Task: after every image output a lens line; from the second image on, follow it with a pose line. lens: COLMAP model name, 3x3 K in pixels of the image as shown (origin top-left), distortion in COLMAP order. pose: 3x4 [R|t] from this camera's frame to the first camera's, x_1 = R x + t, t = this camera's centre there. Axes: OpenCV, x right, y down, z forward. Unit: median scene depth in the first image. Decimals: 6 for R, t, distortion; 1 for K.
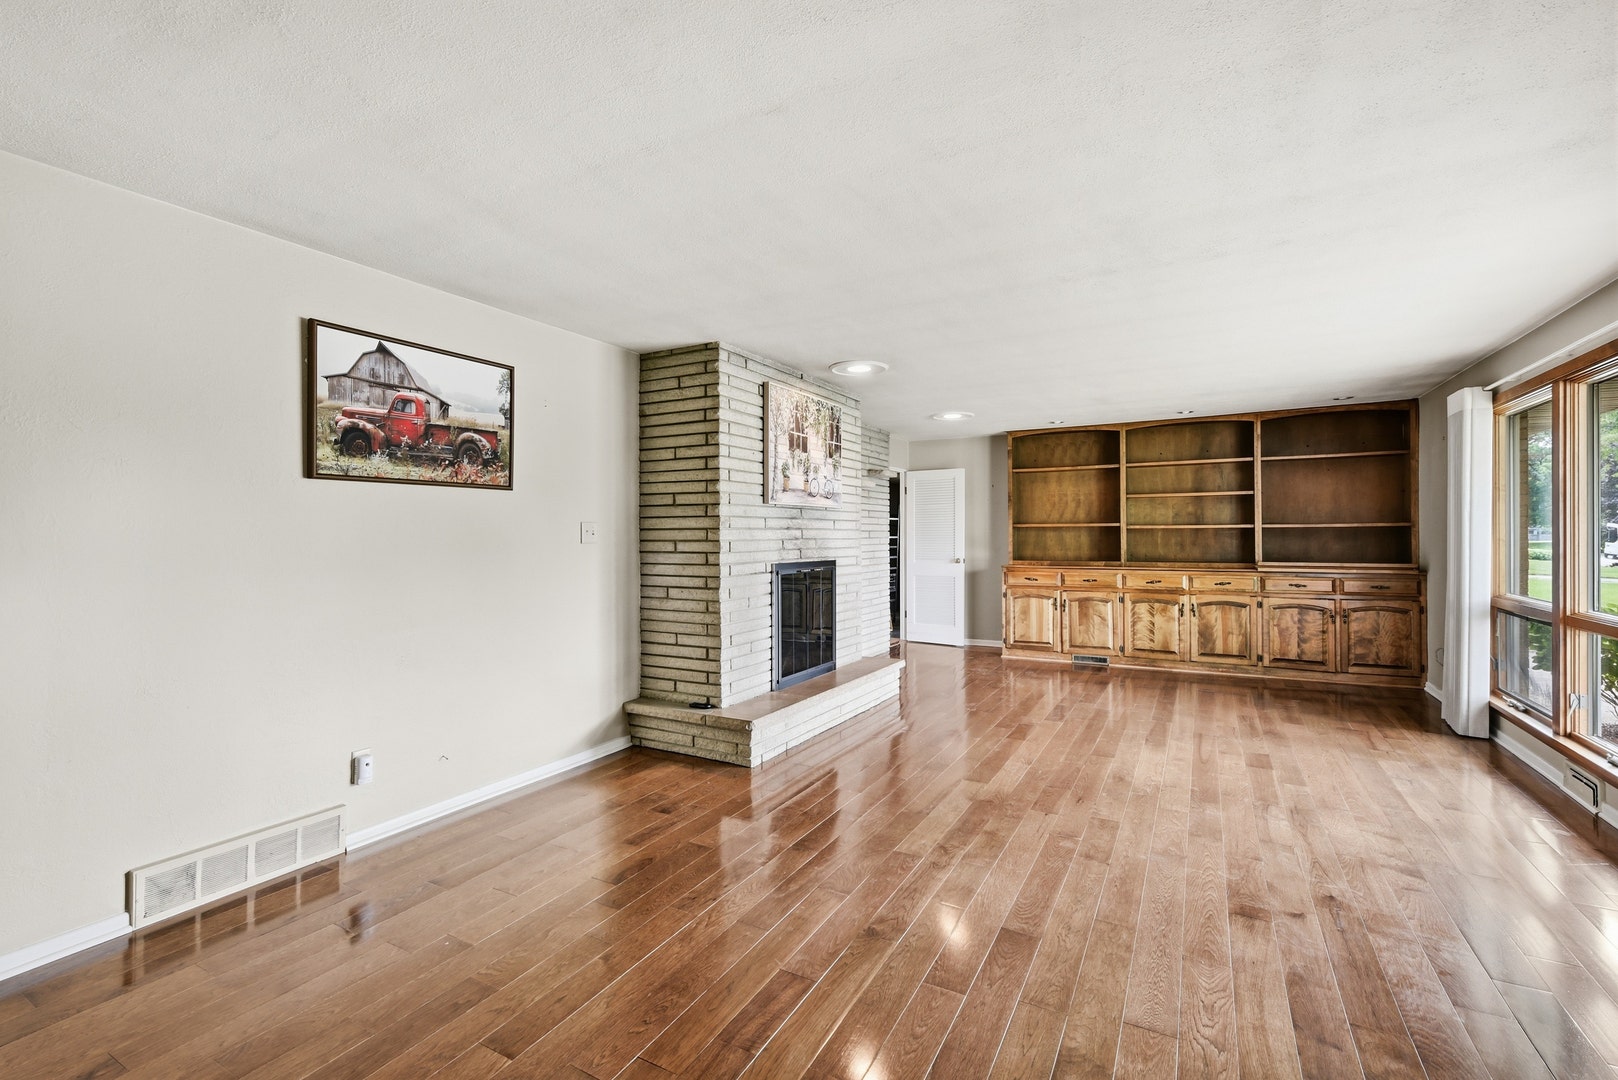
lens RADIAL K [[718.2, 0, 808.0], [0, 718.2, 536.3], [0, 0, 1]] dist [-0.000806, 0.000294]
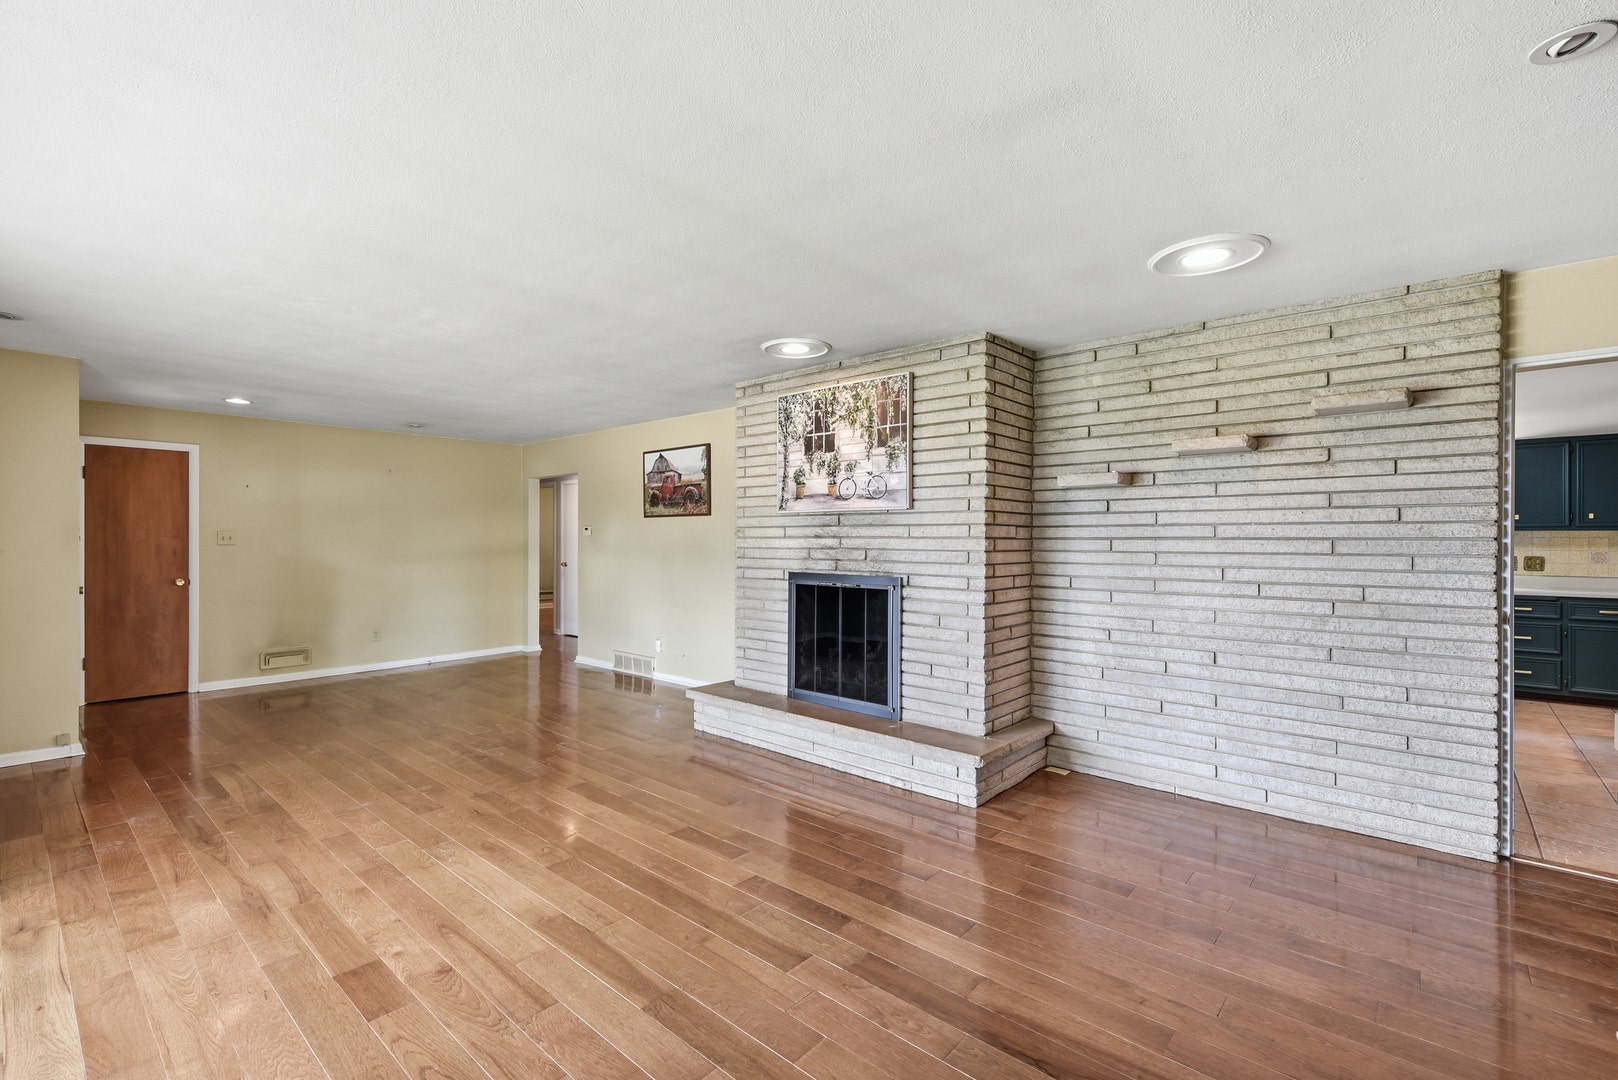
lens RADIAL K [[718.2, 0, 808.0], [0, 718.2, 536.3], [0, 0, 1]] dist [-0.000806, 0.000294]
pose [[-0.218127, -0.001642, -0.975919, 1.087999], [-0.003035, 0.999995, -0.001004, -0.012573], [0.975916, 0.002743, -0.218131, 1.449946]]
